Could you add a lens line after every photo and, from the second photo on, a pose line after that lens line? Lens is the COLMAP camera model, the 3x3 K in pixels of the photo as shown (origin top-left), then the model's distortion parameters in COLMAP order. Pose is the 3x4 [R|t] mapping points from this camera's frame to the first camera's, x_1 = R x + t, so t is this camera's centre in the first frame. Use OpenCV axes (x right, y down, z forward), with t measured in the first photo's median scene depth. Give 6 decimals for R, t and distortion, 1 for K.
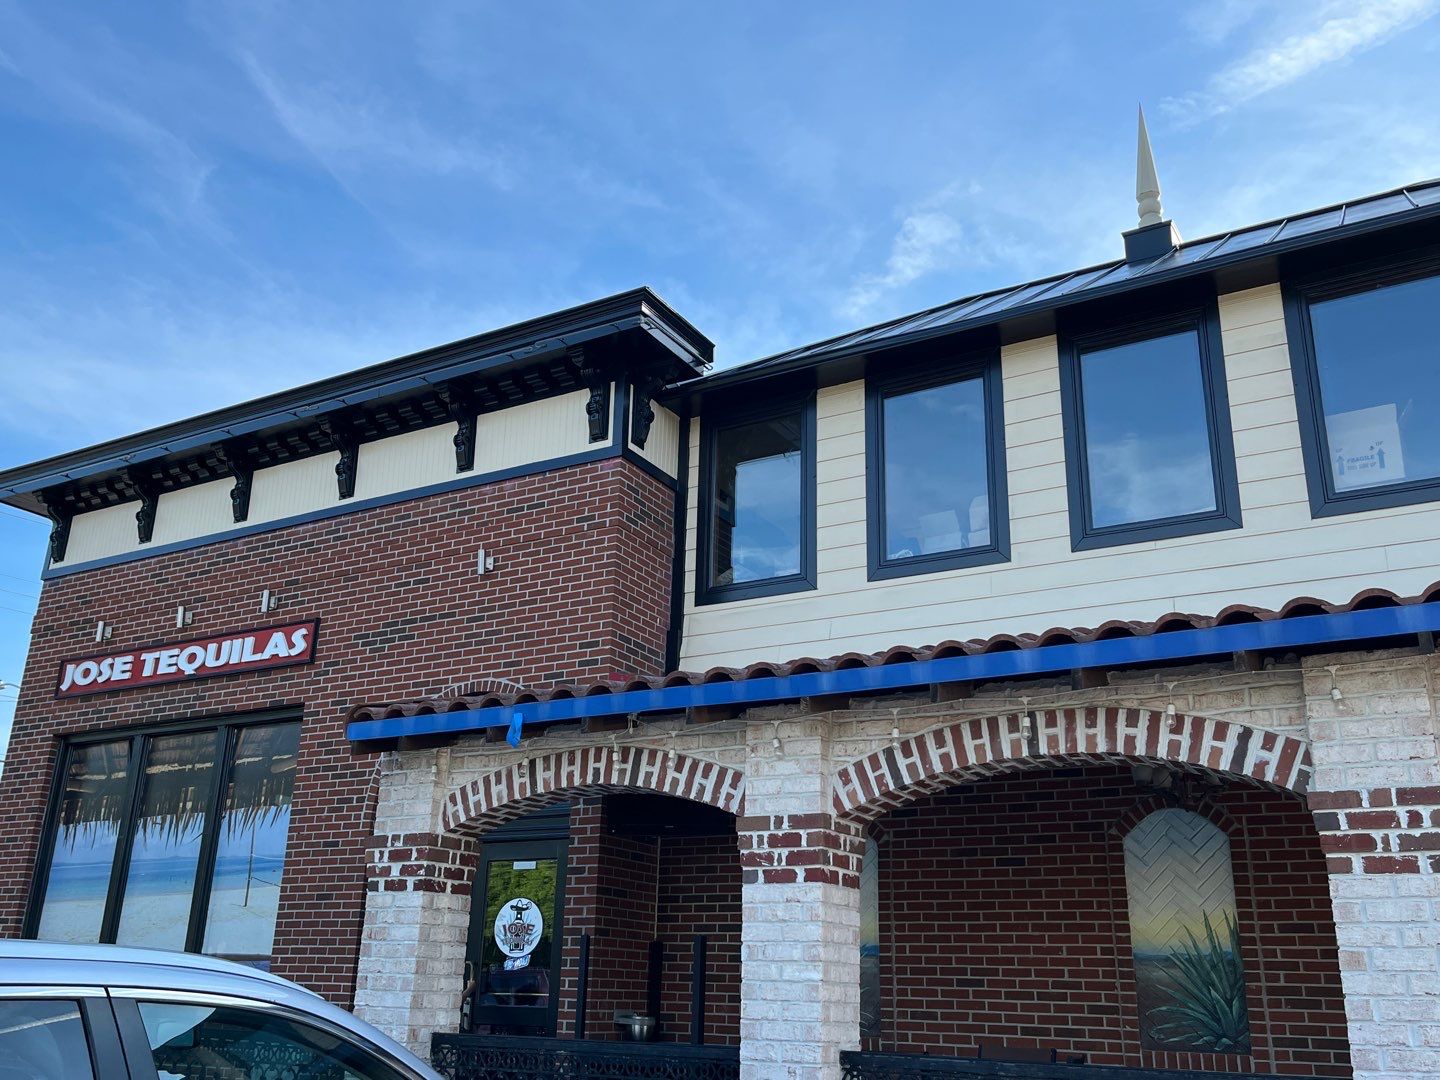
lens RADIAL K [[1272.3, 0, 720.0], [0, 1272.3, 540.0], [0, 0, 1]] dist [0.038054, -0.005254]
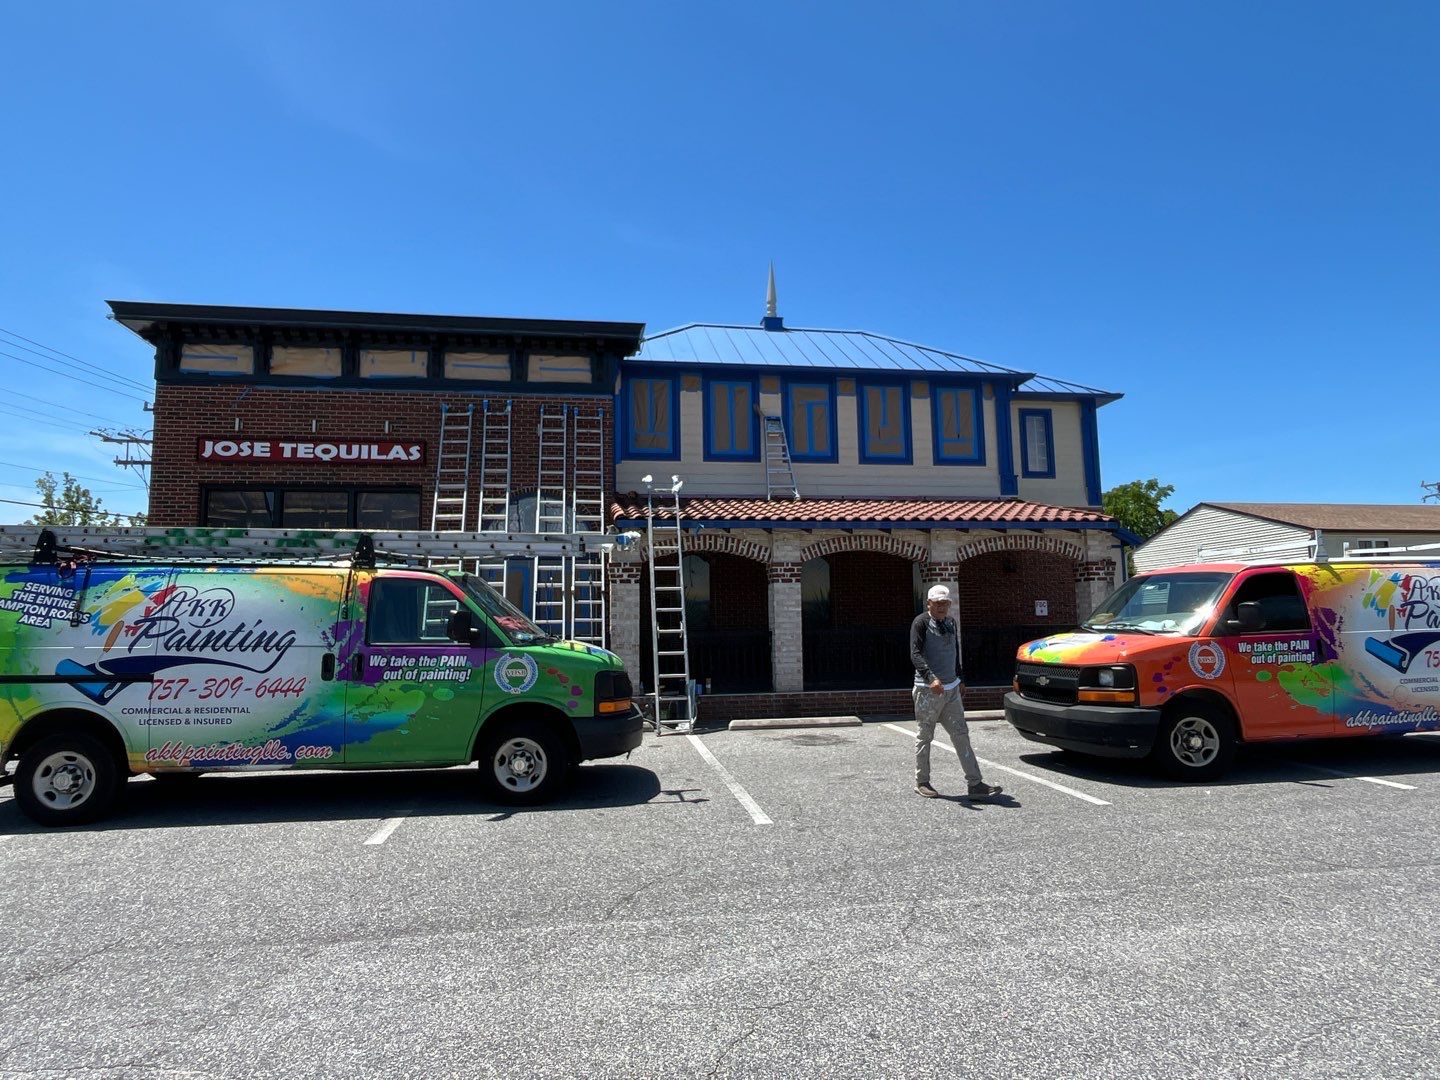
lens RADIAL K [[815.4, 0, 720.0], [0, 815.4, 540.0], [0, 0, 1]] dist [0.001417, 0.000157]
pose [[0.773644, 0.030117, 0.632904, -0.743229], [-0.179137, 0.968515, 0.172885, -0.086596], [-0.607770, -0.247128, 0.754681, -0.228769]]
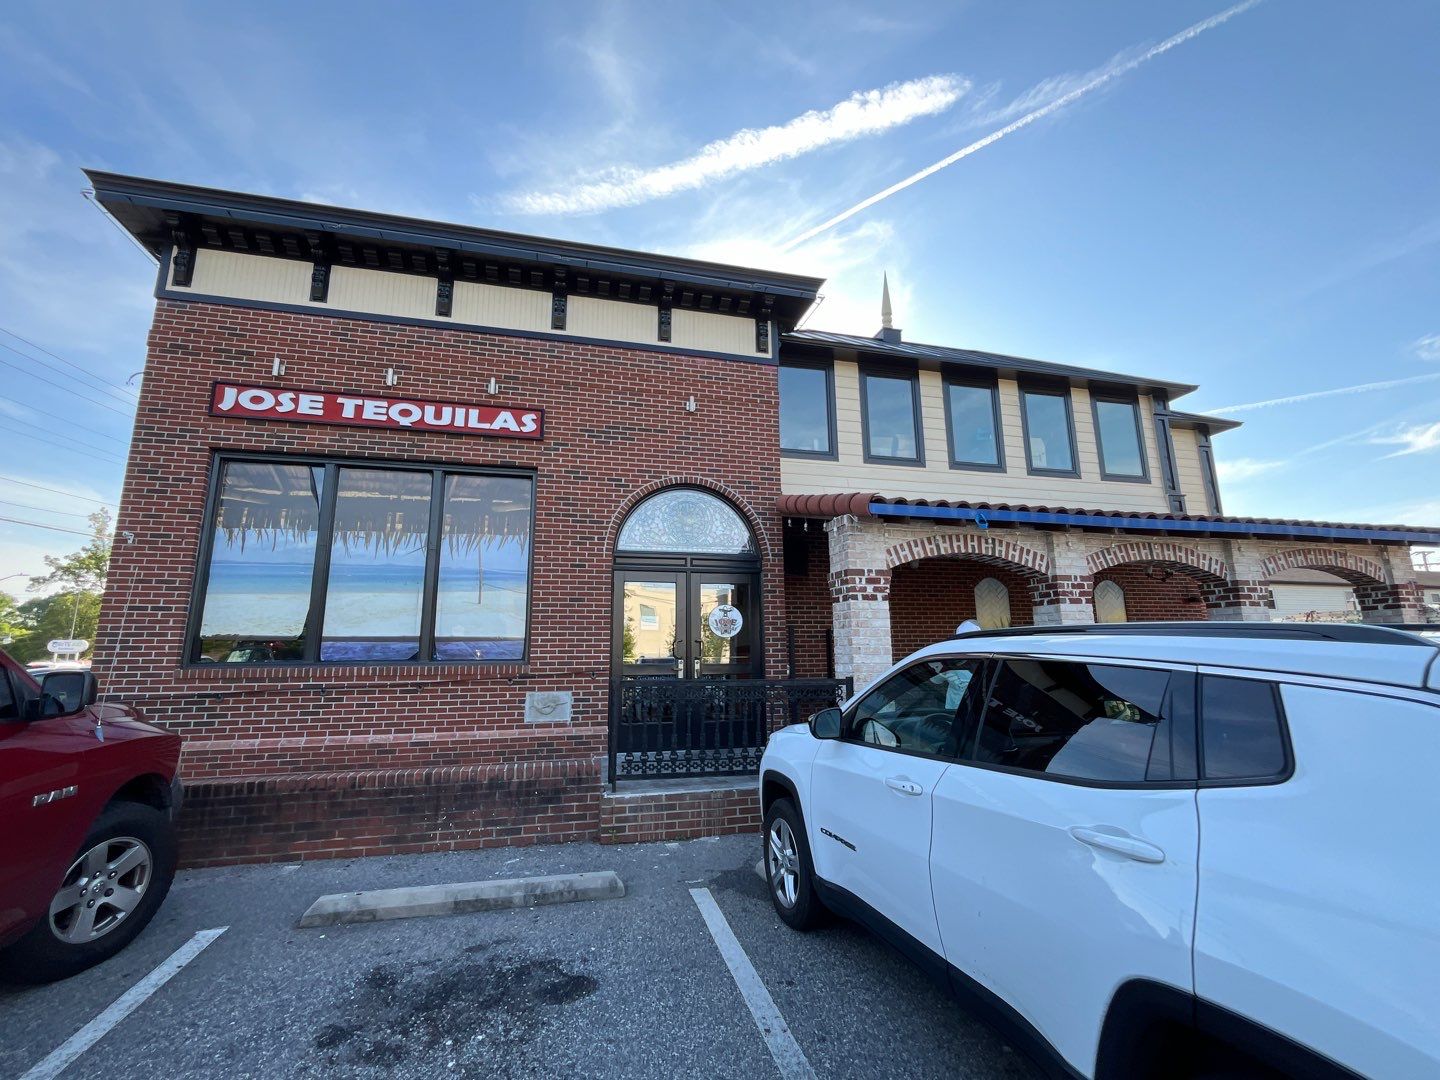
lens RADIAL K [[616.9, 0, 720.0], [0, 616.9, 540.0], [0, 0, 1]] dist [-0.001073, -0.000374]
pose [[0.714244, 0.098491, 0.692932, -0.635665], [-0.208406, 0.975068, 0.076223, 0.109514], [-0.668148, -0.198853, 0.716963, 0.348426]]
